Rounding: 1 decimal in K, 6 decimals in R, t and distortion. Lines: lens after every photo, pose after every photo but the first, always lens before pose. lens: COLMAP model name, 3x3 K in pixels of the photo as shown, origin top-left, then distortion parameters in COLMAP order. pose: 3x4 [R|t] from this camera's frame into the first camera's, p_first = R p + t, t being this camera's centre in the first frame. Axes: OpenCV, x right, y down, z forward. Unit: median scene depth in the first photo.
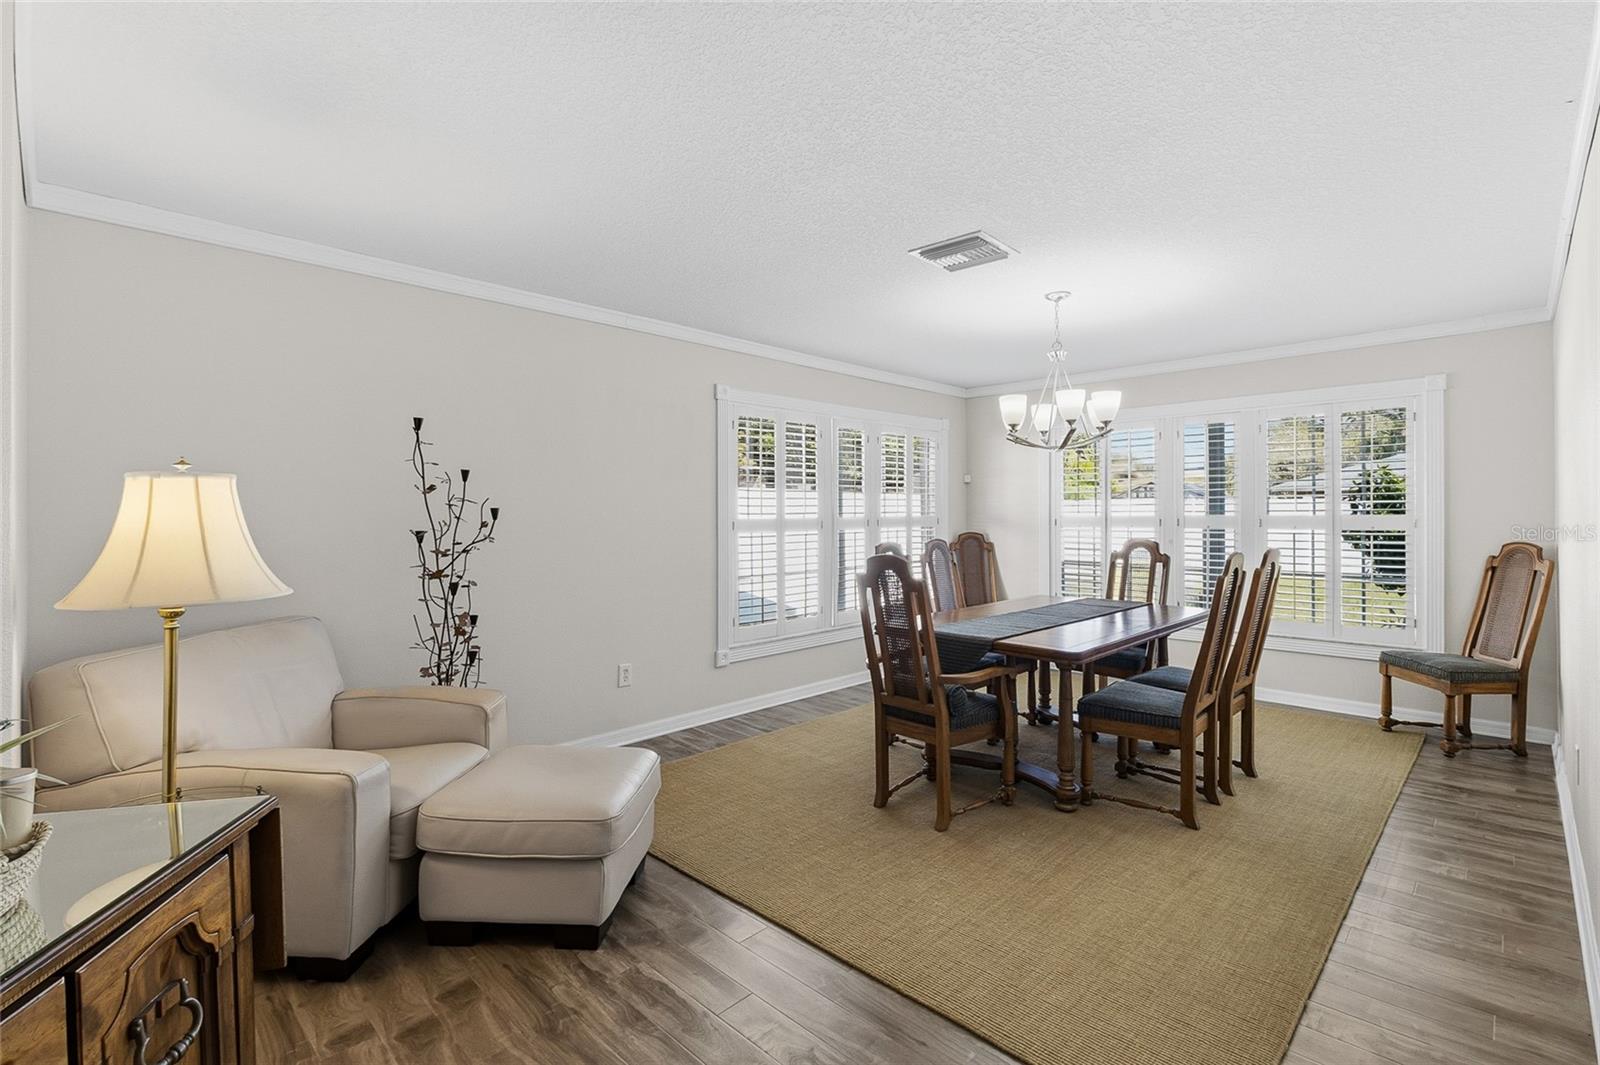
lens RADIAL K [[736.7, 0, 811.5], [0, 736.7, 490.6], [0, 0, 1]] dist [0.001262, -0.000202]
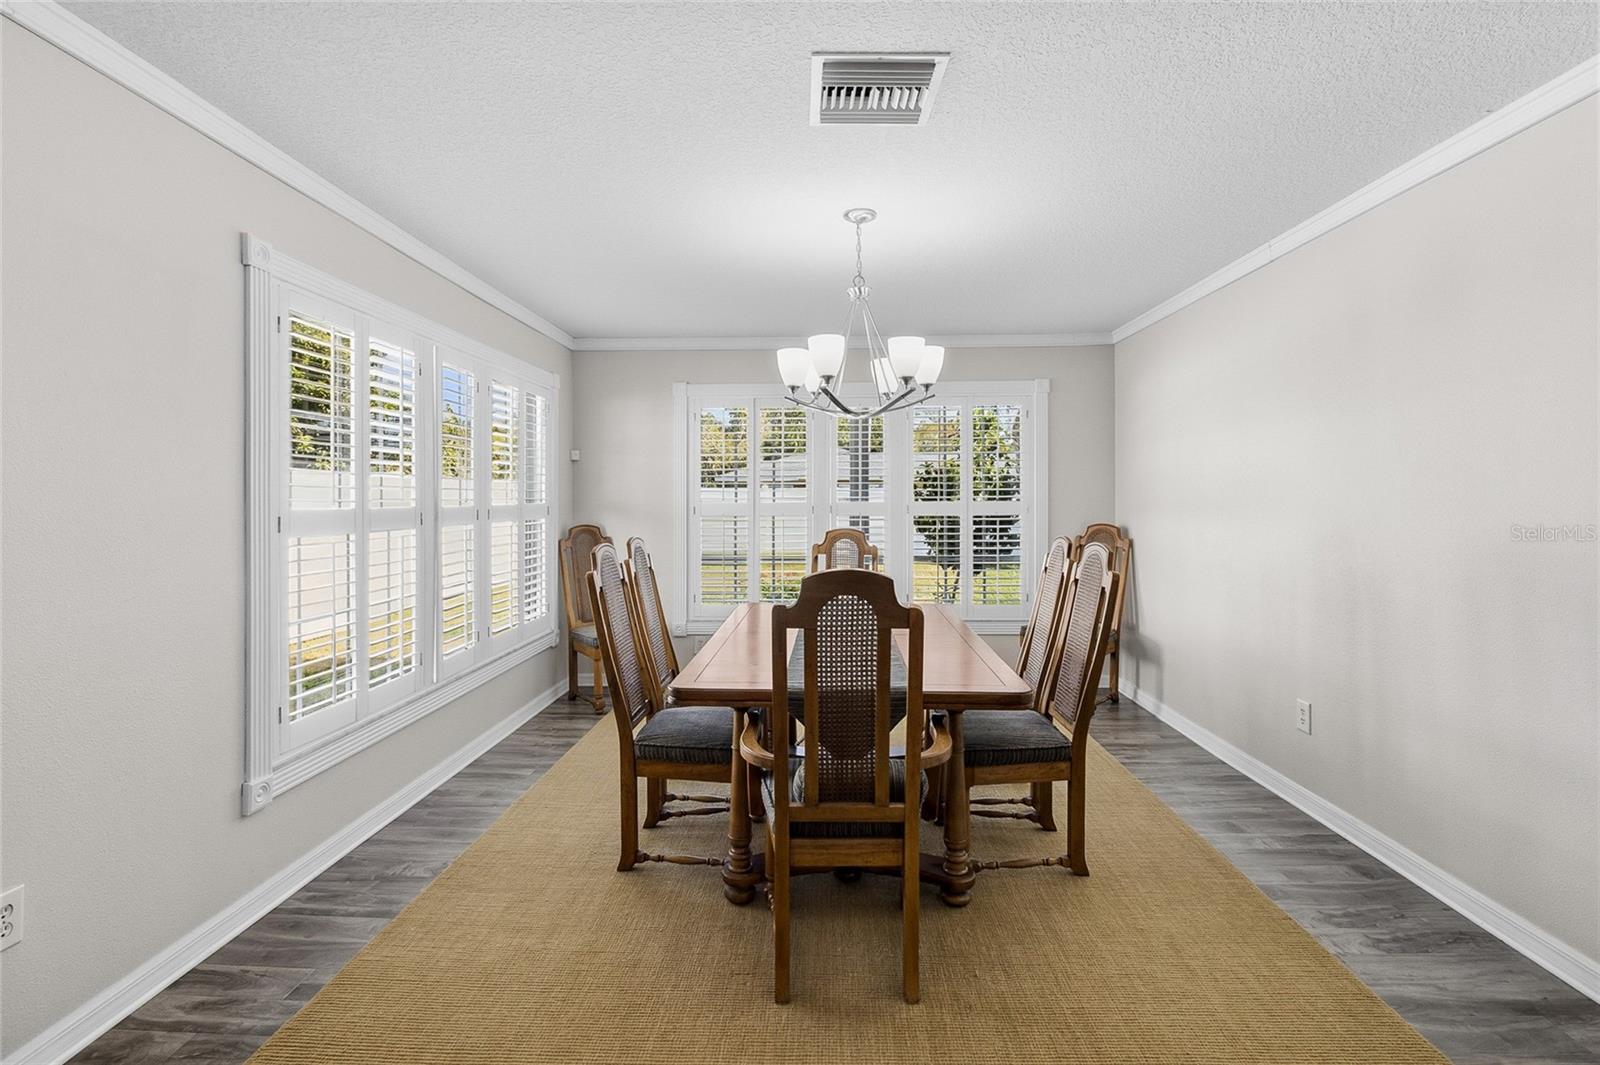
lens RADIAL K [[736.7, 0, 811.5], [0, 736.7, 490.6], [0, 0, 1]] dist [0.001262, -0.000202]
pose [[0.738994, 0.009427, 0.673646, -0.182049], [-0.019237, 0.999790, 0.007111, 0.014694], [-0.673438, -0.018214, 0.739020, 0.392301]]
